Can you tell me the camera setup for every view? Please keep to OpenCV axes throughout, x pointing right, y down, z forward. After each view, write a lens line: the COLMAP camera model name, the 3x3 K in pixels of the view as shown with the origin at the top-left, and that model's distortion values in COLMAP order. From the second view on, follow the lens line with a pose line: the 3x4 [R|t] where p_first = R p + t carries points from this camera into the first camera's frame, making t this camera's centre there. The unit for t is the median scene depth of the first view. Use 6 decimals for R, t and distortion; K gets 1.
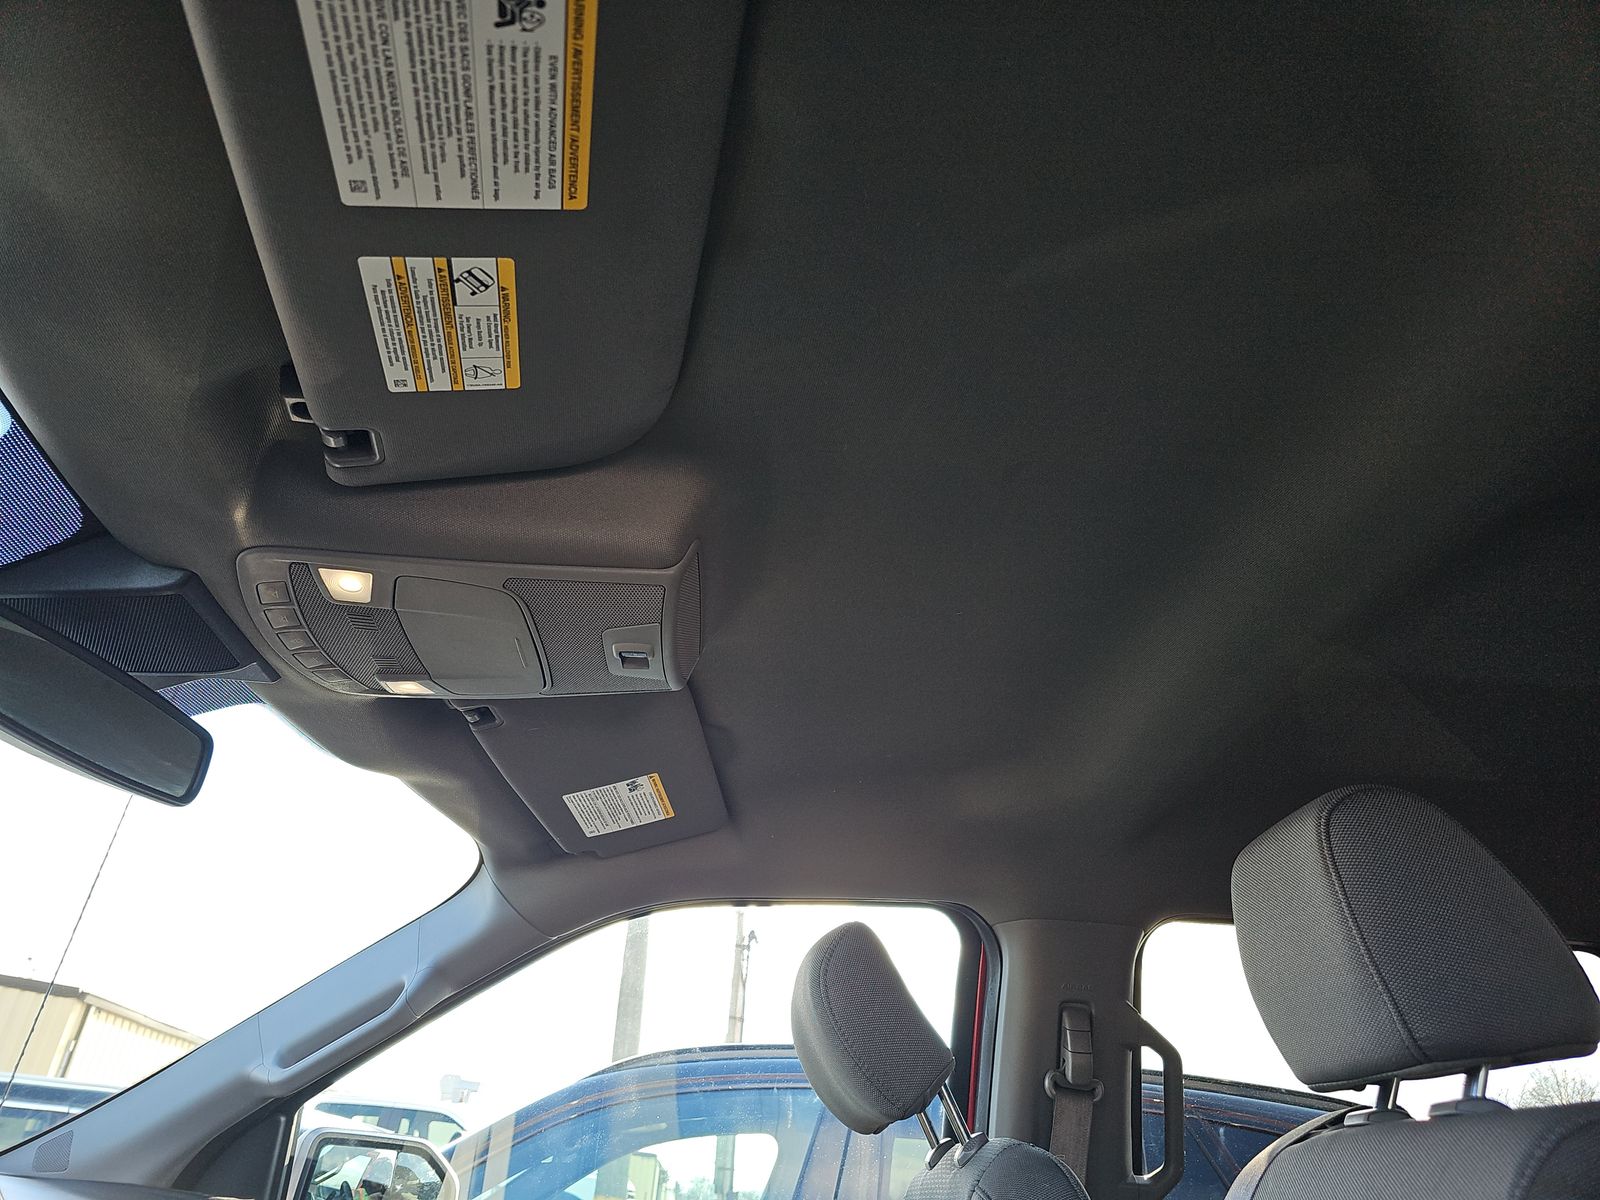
lens RADIAL K [[1100.8, 0, 818.0], [0, 1100.8, 602.8], [0, 0, 1]] dist [0.075139, -0.107762]
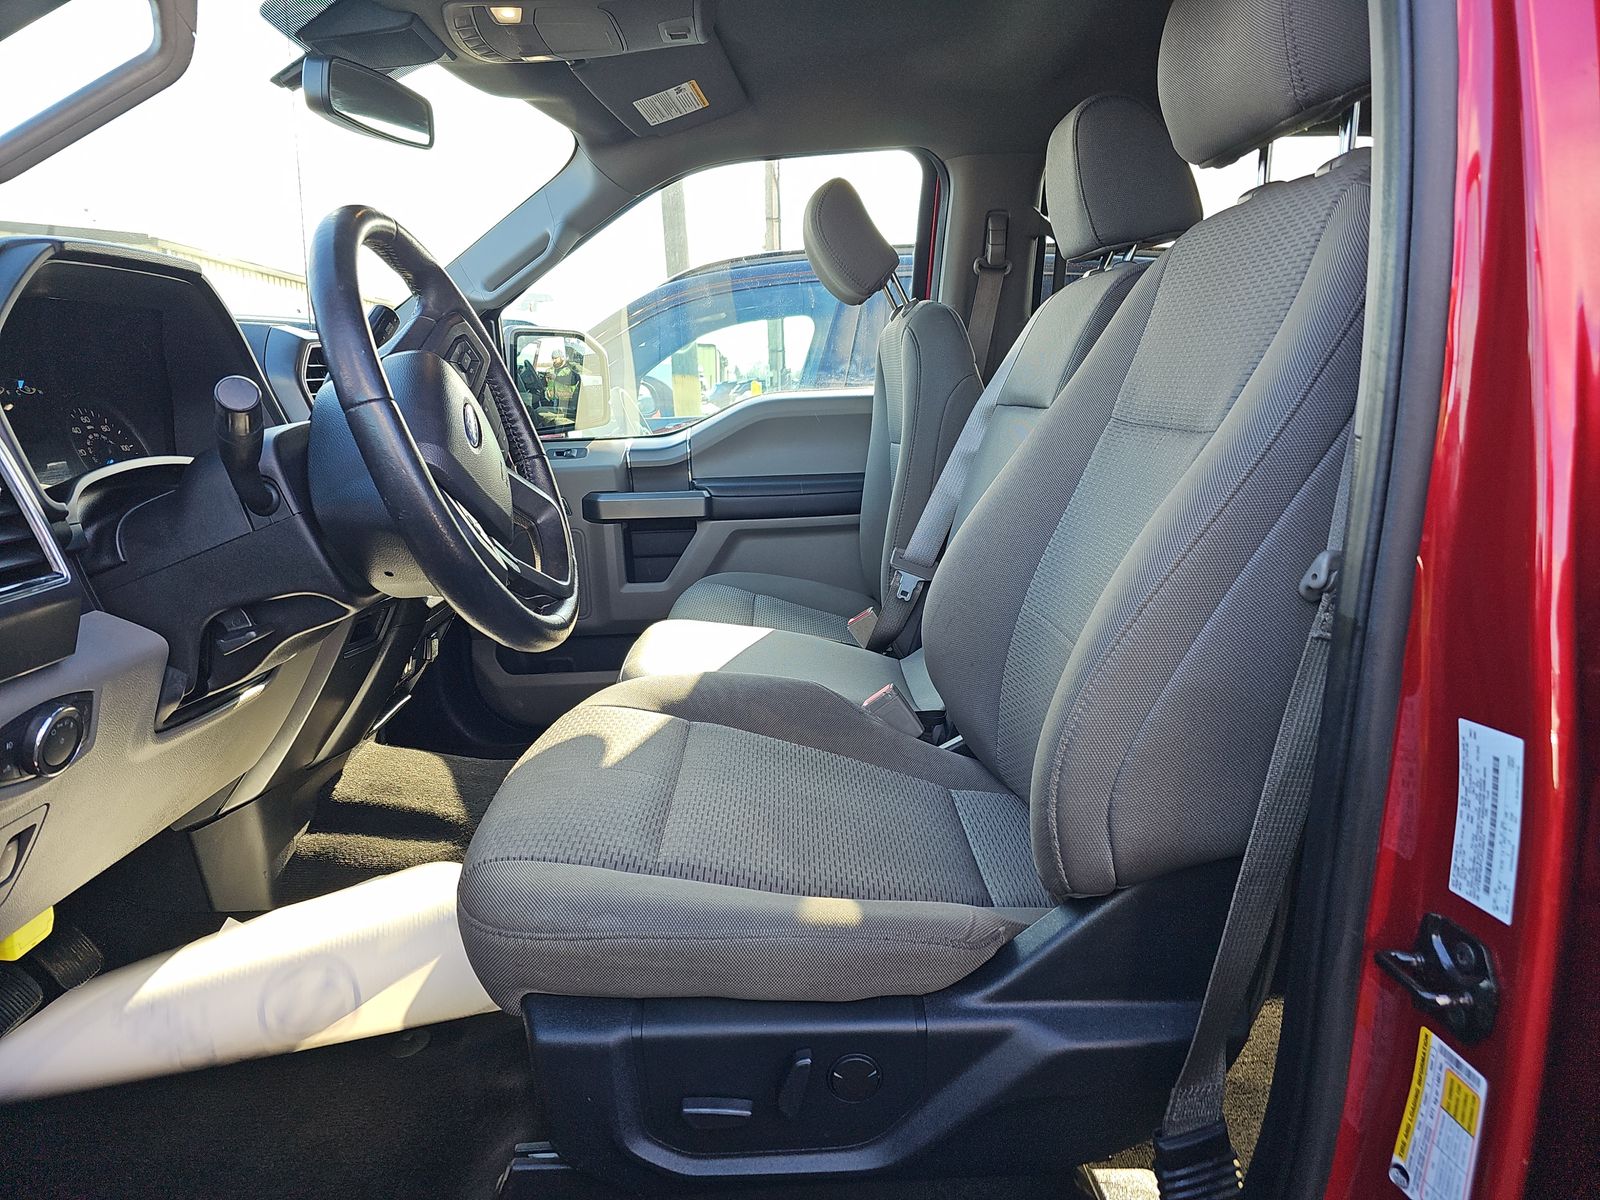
lens RADIAL K [[1100.8, 0, 818.0], [0, 1100.8, 602.8], [0, 0, 1]] dist [0.075139, -0.107762]
pose [[0.996876, -0.058406, -0.053176, 0.044155], [0.078918, 0.764721, 0.639511, -0.206265], [0.003313, -0.641709, 0.766941, -0.468145]]
